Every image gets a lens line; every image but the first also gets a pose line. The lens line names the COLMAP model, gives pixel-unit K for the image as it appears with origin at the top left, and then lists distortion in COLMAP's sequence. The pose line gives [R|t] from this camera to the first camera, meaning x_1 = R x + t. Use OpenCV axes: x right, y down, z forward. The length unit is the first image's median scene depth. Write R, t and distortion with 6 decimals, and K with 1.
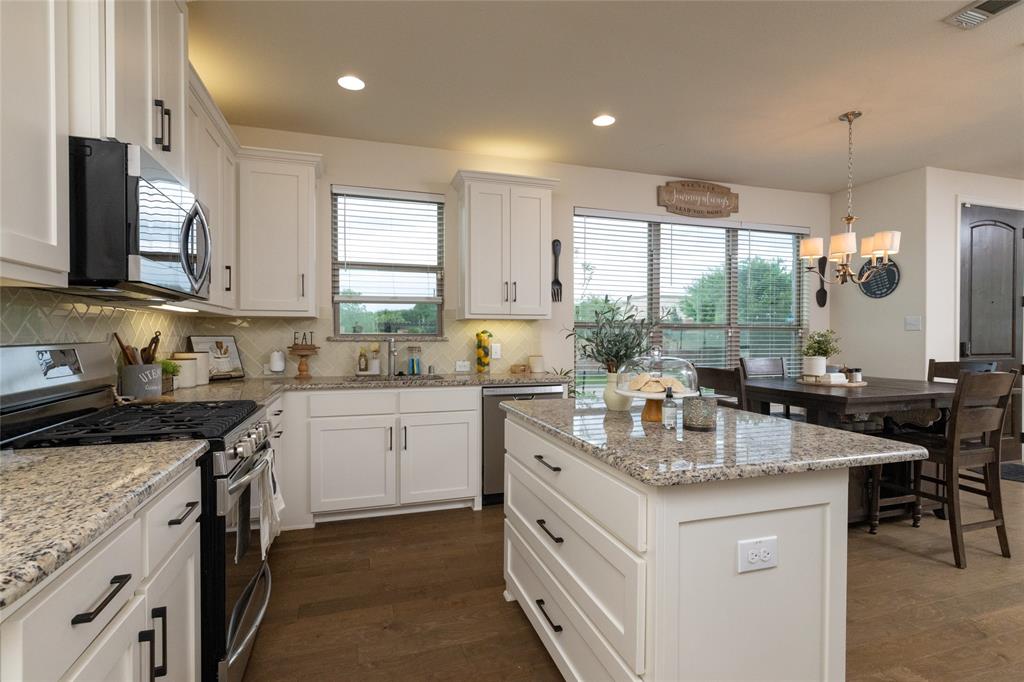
lens RADIAL K [[487.0, 0, 512.0], [0, 487.0, 341.0], [0, 0, 1]] dist [0.002532, -0.000293]
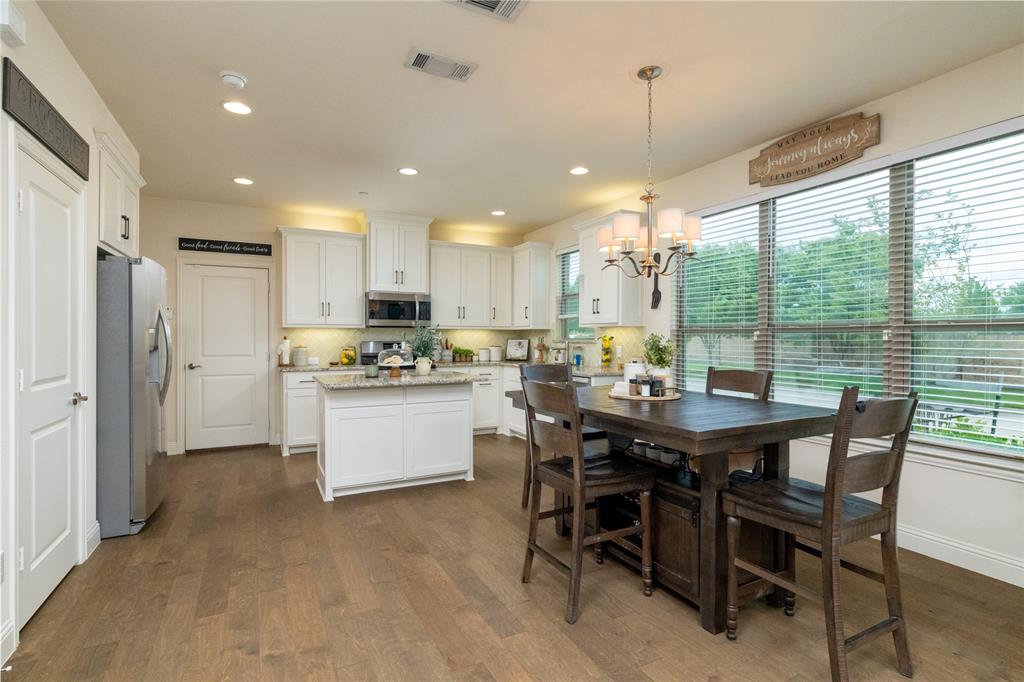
lens RADIAL K [[492.4, 0, 511.6], [0, 492.4, 338.2], [0, 0, 1]] dist [-0.000627, -0.000078]
pose [[0.165699, -0.000416, -0.986176, 1.130279], [-0.012216, 0.999922, -0.002474, -0.007207], [0.986101, 0.012457, 0.165681, 0.487119]]
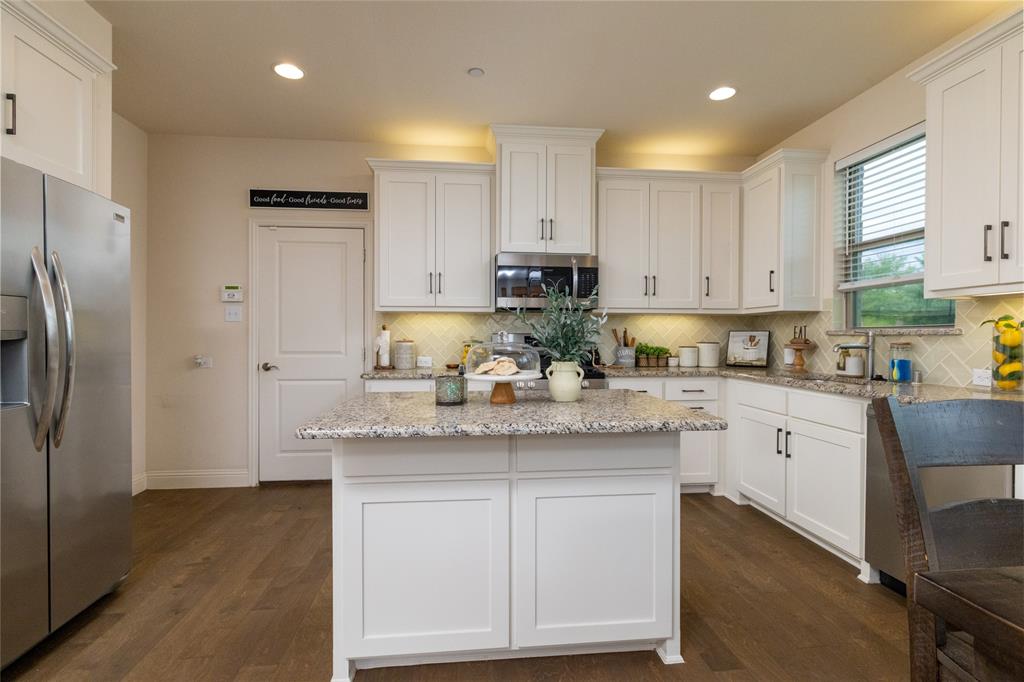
lens RADIAL K [[492.4, 0, 511.6], [0, 492.4, 338.2], [0, 0, 1]] dist [-0.000627, -0.000078]
pose [[-0.204203, 0.001313, -0.978928, 0.562704], [-0.013968, 0.999893, 0.004255, 0.008627], [0.978829, 0.014542, -0.204162, 0.521092]]
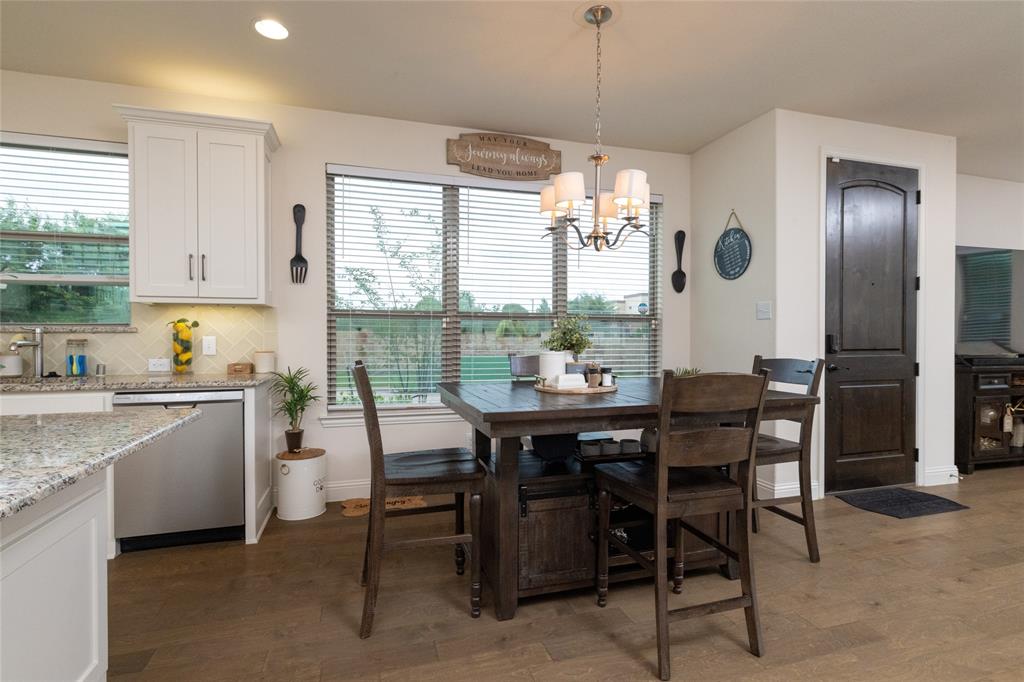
lens RADIAL K [[492.4, 0, 511.6], [0, 492.4, 338.2], [0, 0, 1]] dist [-0.000627, -0.000078]
pose [[0.999860, -0.001109, -0.016699, 0.443815], [0.001032, 0.999989, -0.004644, 0.012207], [0.016704, 0.004626, 0.999850, 0.209390]]
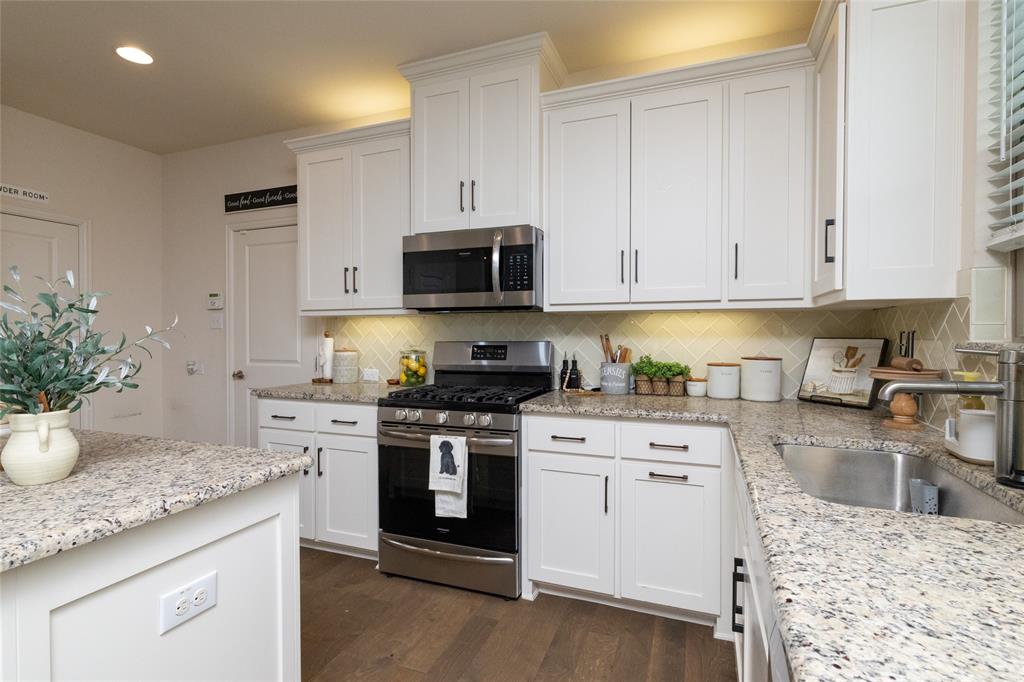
lens RADIAL K [[492.4, 0, 511.6], [0, 492.4, 338.2], [0, 0, 1]] dist [-0.000627, -0.000078]
pose [[-0.625980, 0.006564, -0.779811, 0.151666], [-0.009107, 0.999835, 0.015727, -0.012933], [0.779786, 0.016947, -0.625817, 0.828715]]
